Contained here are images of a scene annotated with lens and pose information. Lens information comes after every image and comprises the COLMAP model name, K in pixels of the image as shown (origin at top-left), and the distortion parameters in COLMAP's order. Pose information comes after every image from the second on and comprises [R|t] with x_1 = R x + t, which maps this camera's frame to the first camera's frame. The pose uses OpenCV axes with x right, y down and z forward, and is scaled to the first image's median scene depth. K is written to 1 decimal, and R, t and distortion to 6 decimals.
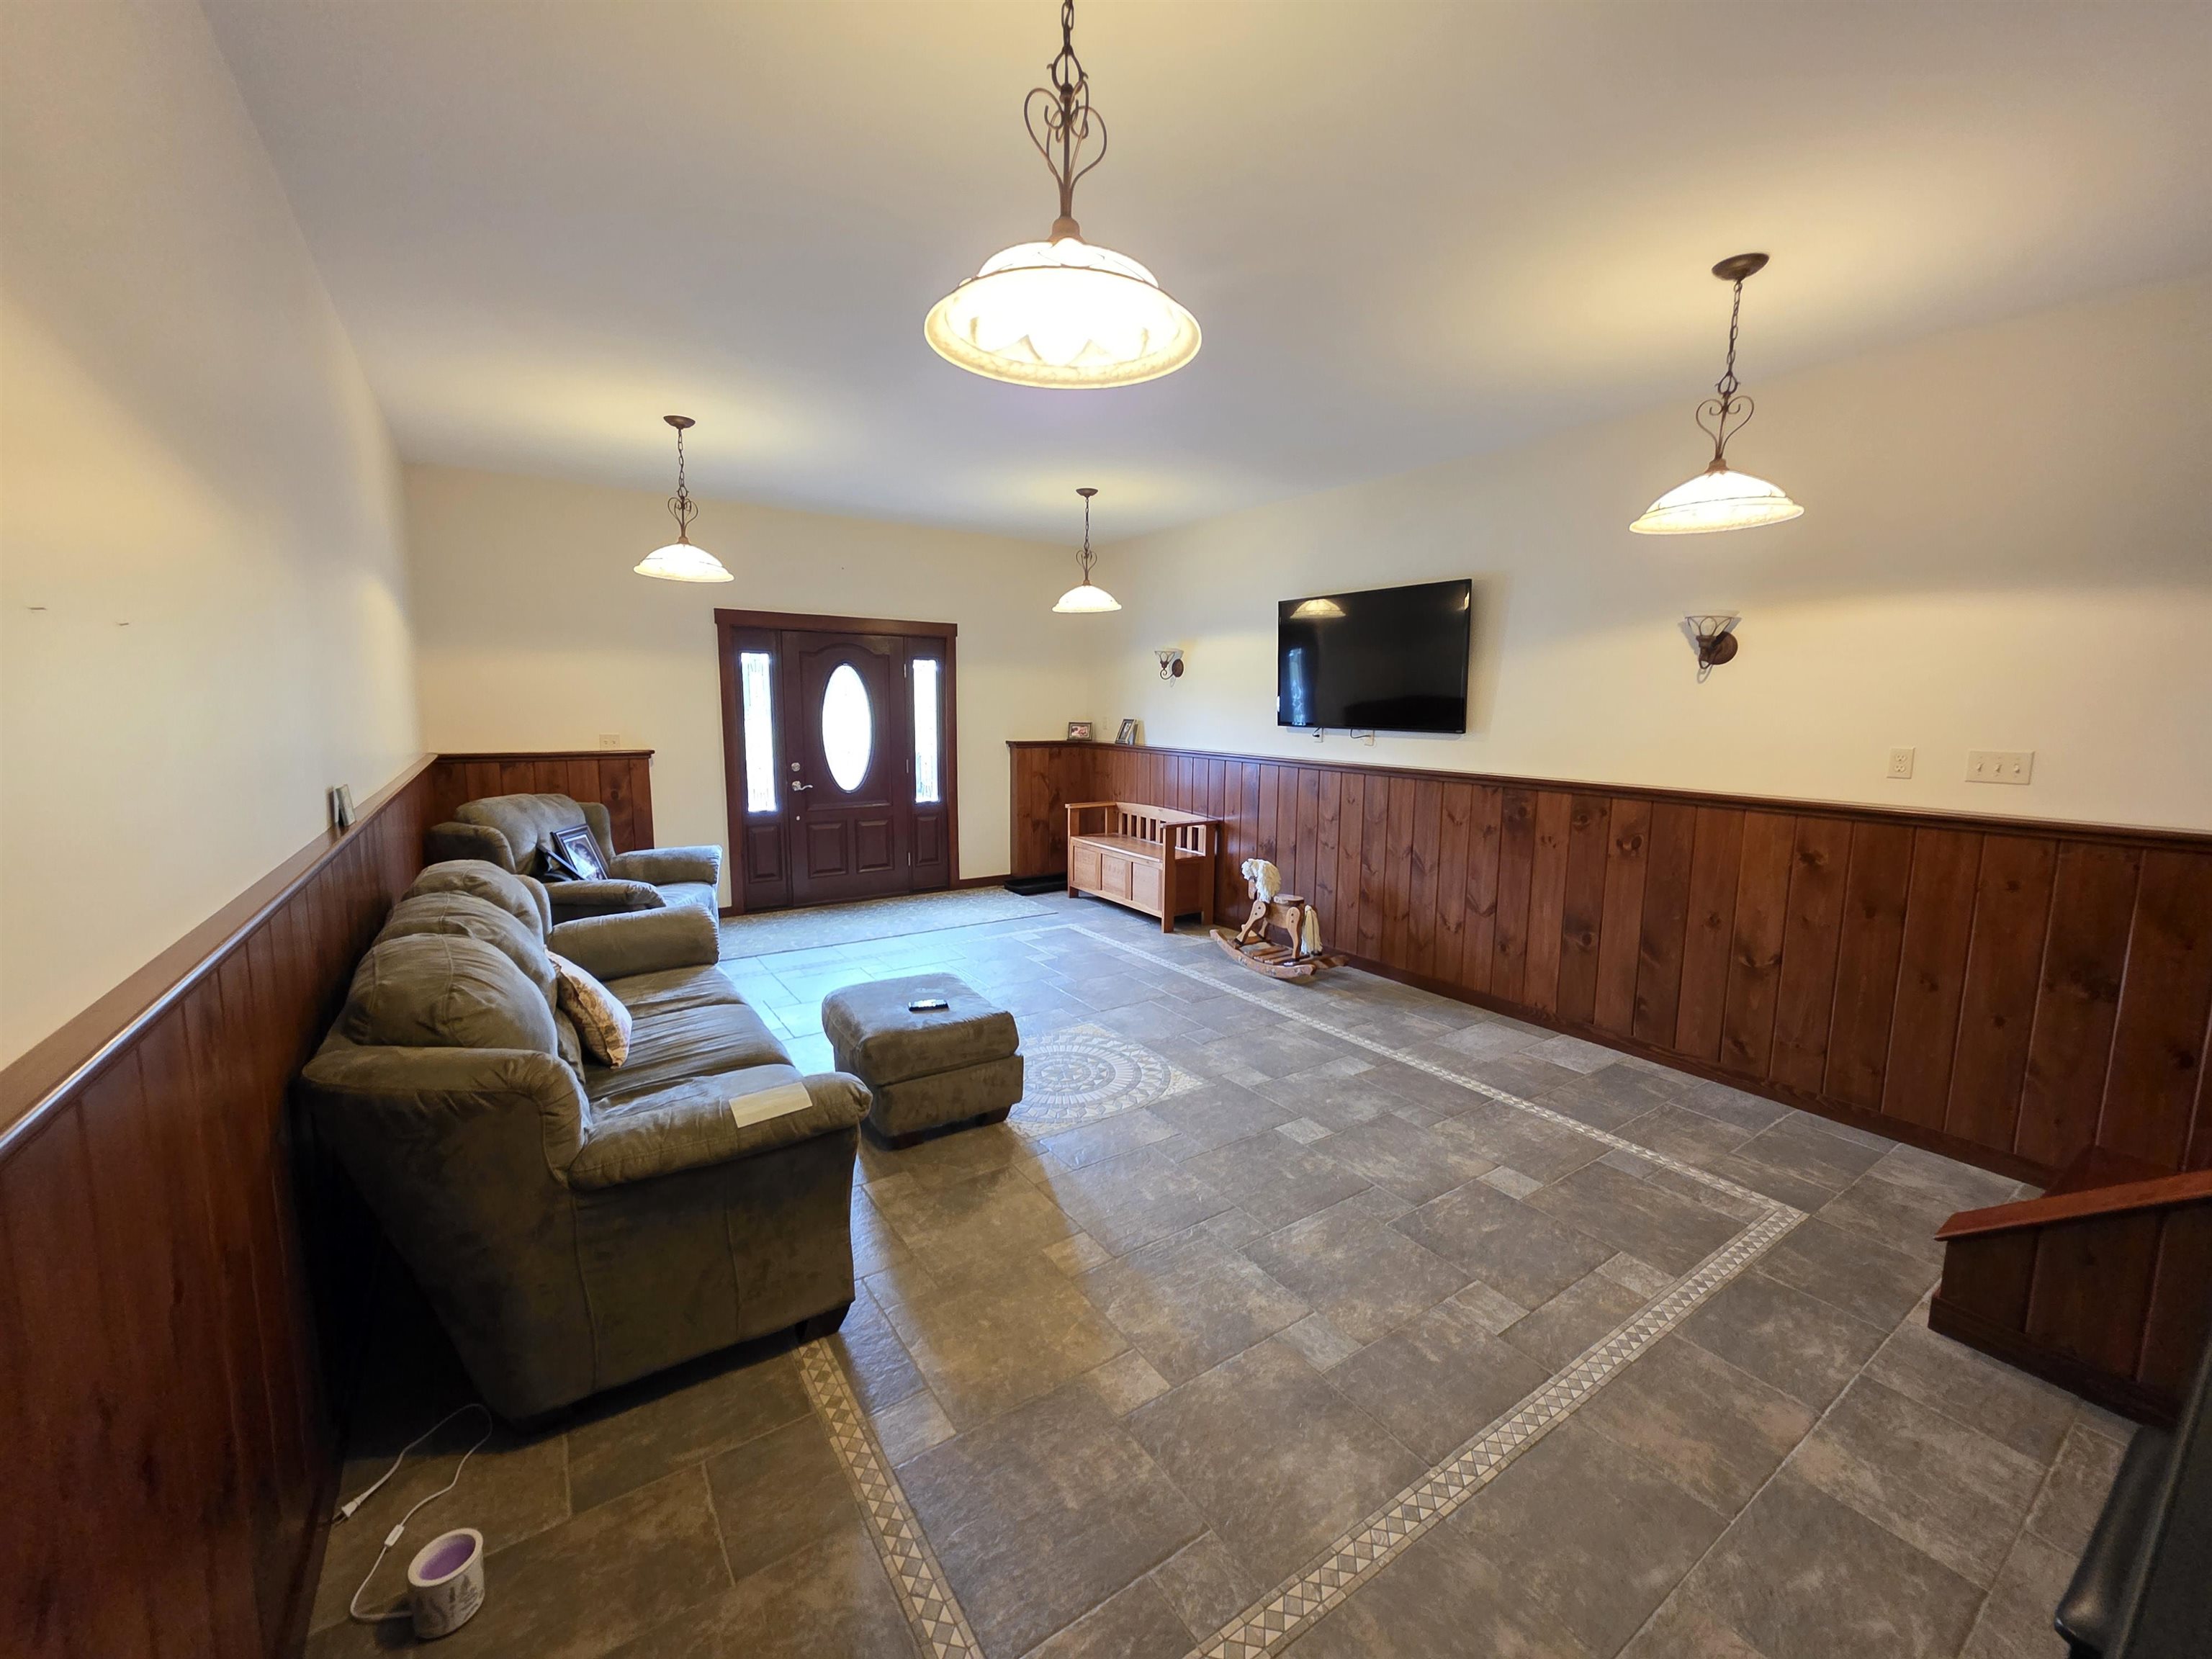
lens RADIAL K [[883.0, 0, 1109.0], [0, 883.0, 821.1], [0, 0, 1]] dist [0.001521, 0.000498]
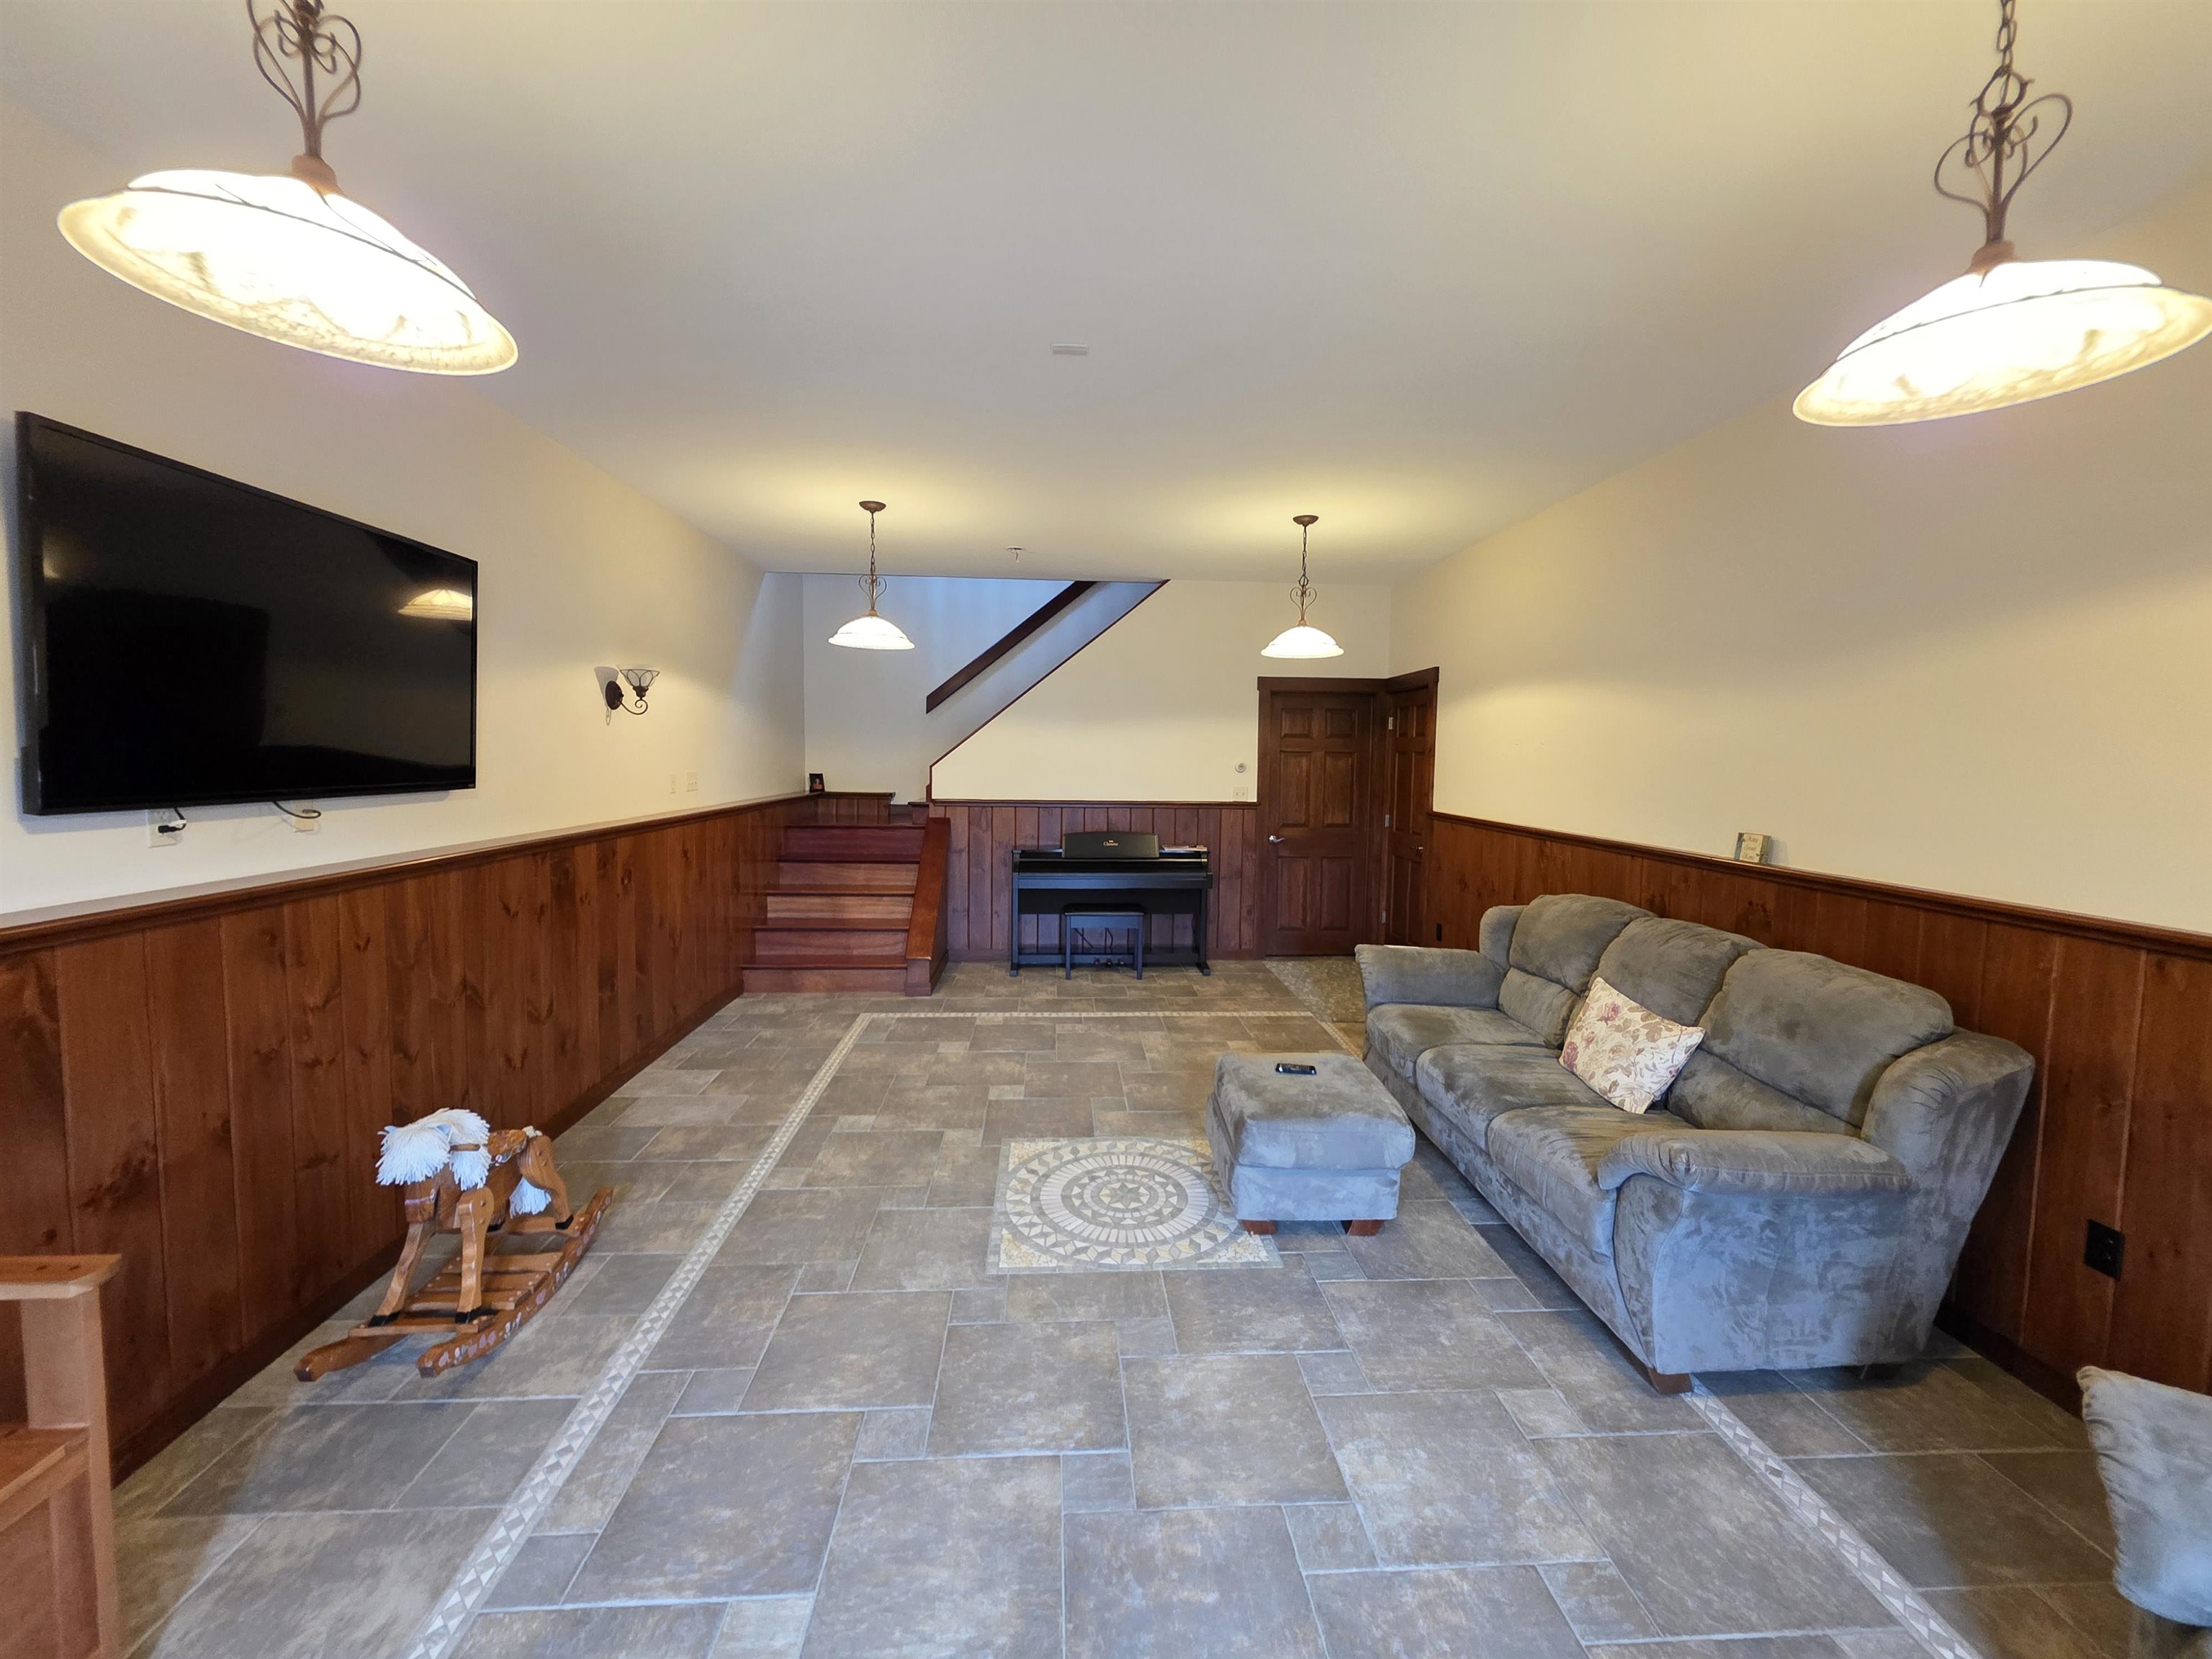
lens RADIAL K [[883.0, 0, 1102.9], [0, 883.0, 821.3], [0, 0, 1]] dist [0.001521, 0.000498]
pose [[-0.860924, -0.063003, 0.504818, -0.425975], [0.043087, 0.979706, 0.195753, -0.224203], [-0.506906, 0.190280, -0.840738, 1.606634]]
